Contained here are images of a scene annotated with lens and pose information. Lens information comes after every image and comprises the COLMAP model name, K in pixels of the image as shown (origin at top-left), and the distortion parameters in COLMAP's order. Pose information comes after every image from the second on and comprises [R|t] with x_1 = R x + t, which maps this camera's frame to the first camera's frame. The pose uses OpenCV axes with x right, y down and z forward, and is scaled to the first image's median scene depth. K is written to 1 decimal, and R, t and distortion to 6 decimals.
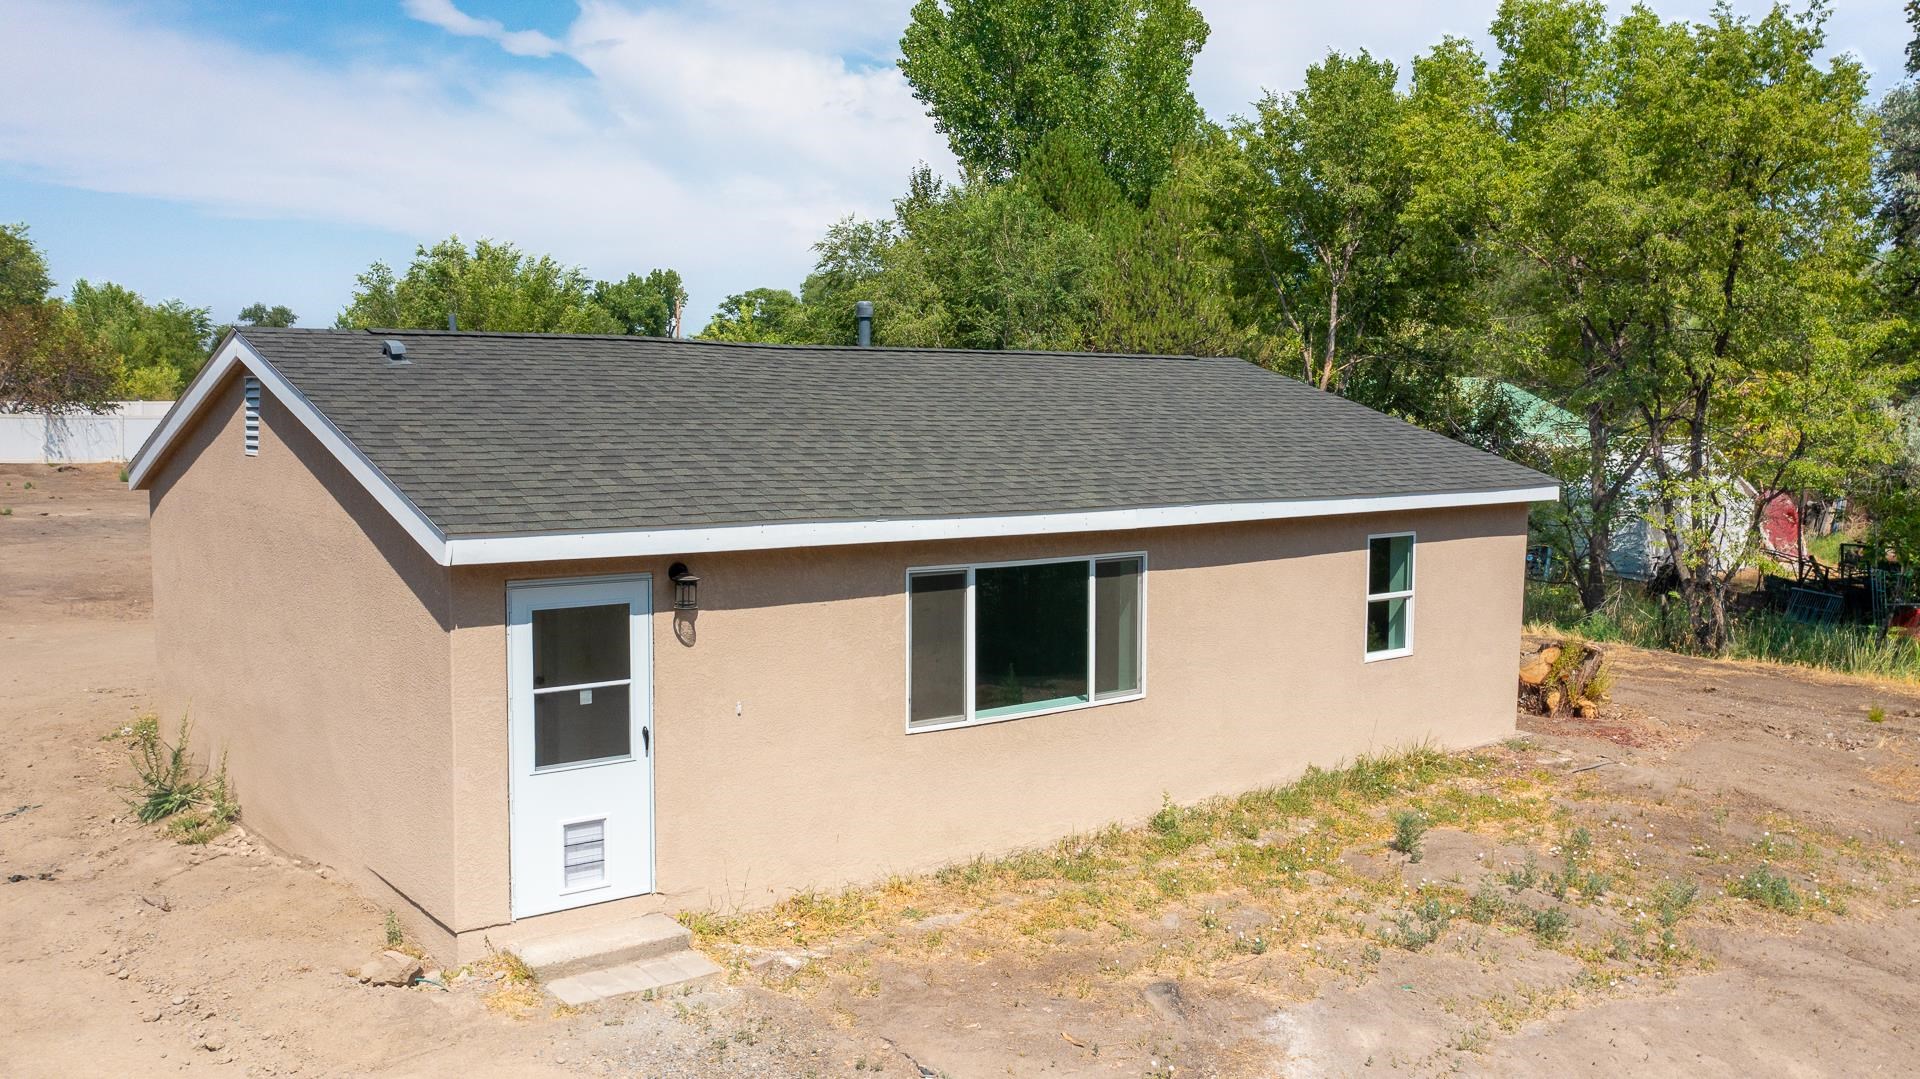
lens RADIAL K [[1519.7, 0, 958.3], [0, 1519.7, 528.6], [0, 0, 1]] dist [-0.015329, 0.002603]
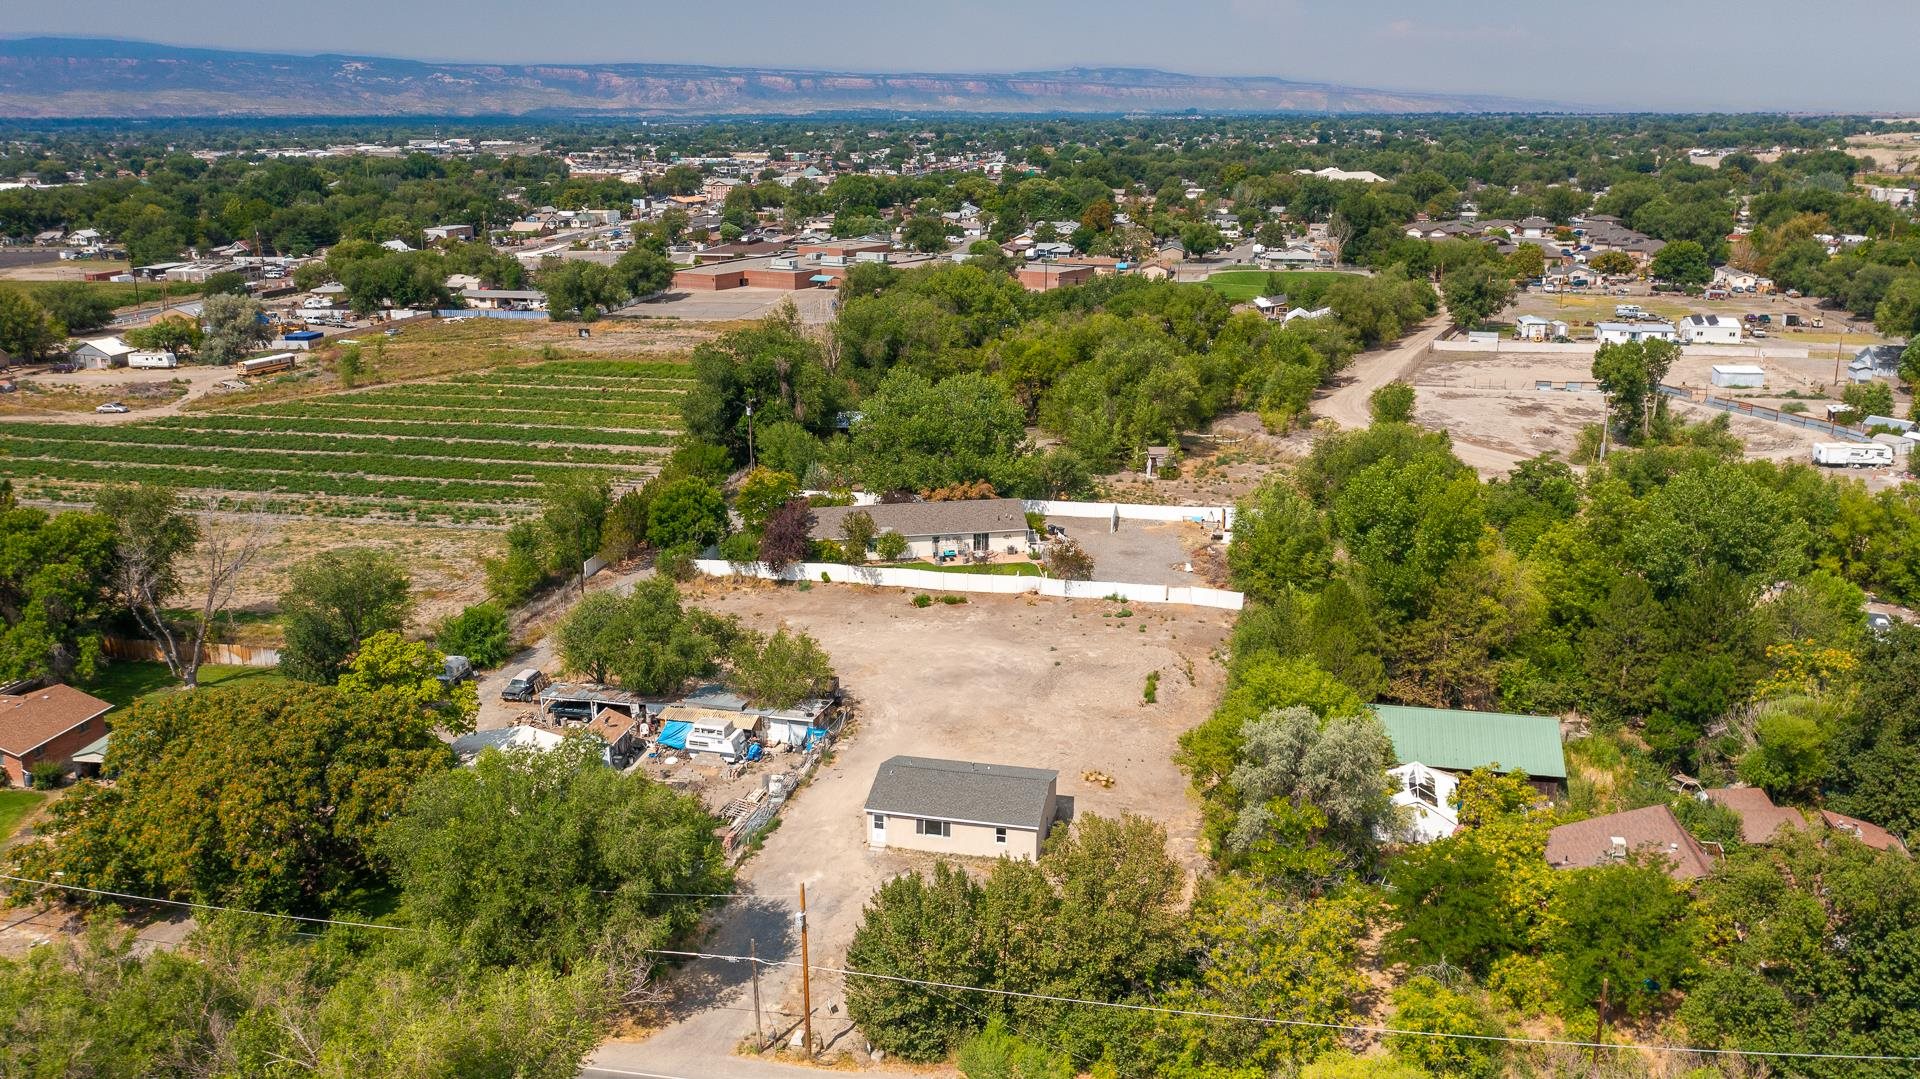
lens RADIAL K [[1519.7, 0, 958.3], [0, 1519.7, 528.6], [0, 0, 1]] dist [-0.015329, 0.002603]
pose [[0.626754, 0.198311, -0.753560, 6.536036], [-0.064212, 0.976928, 0.203687, -3.480326], [0.776567, -0.079274, 0.625027, -4.286643]]
